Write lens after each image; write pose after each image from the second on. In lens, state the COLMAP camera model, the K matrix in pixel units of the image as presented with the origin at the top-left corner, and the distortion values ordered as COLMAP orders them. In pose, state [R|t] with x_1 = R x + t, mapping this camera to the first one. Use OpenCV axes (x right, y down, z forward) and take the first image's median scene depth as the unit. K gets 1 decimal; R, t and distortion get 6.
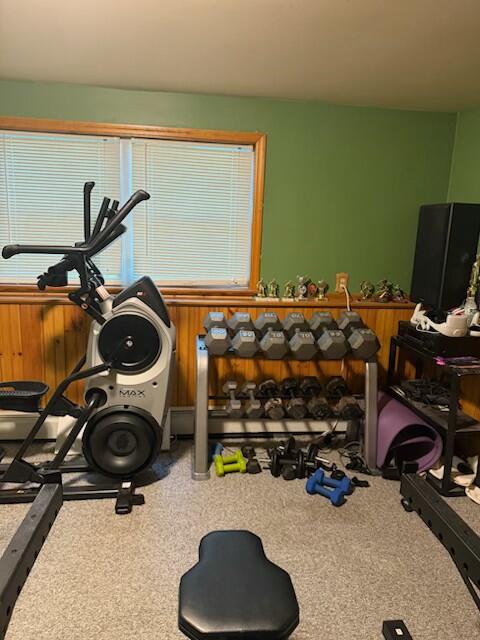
lens RADIAL K [[448.9, 0, 240.0], [0, 448.9, 320.0], [0, 0, 1]] dist [0.008987, 0.000776]
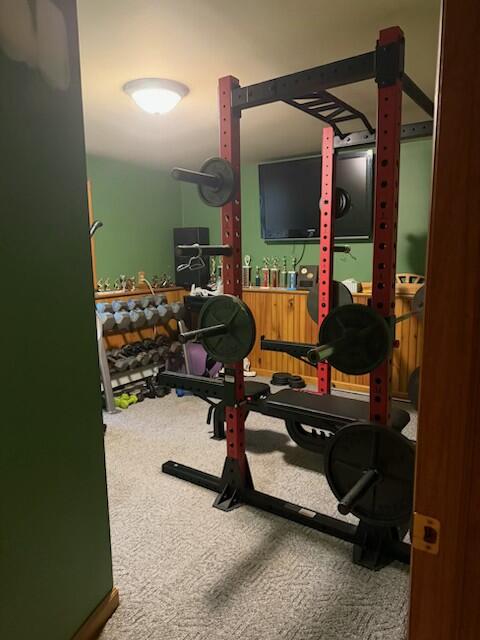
lens RADIAL K [[448.9, 0, 240.0], [0, 448.9, 320.0], [0, 0, 1]] dist [0.008987, 0.000776]
pose [[0.669490, -0.158776, 0.725654, -0.736725], [0.178856, 0.982605, 0.049985, 0.045015], [-0.720968, 0.096323, 0.686242, -0.296620]]
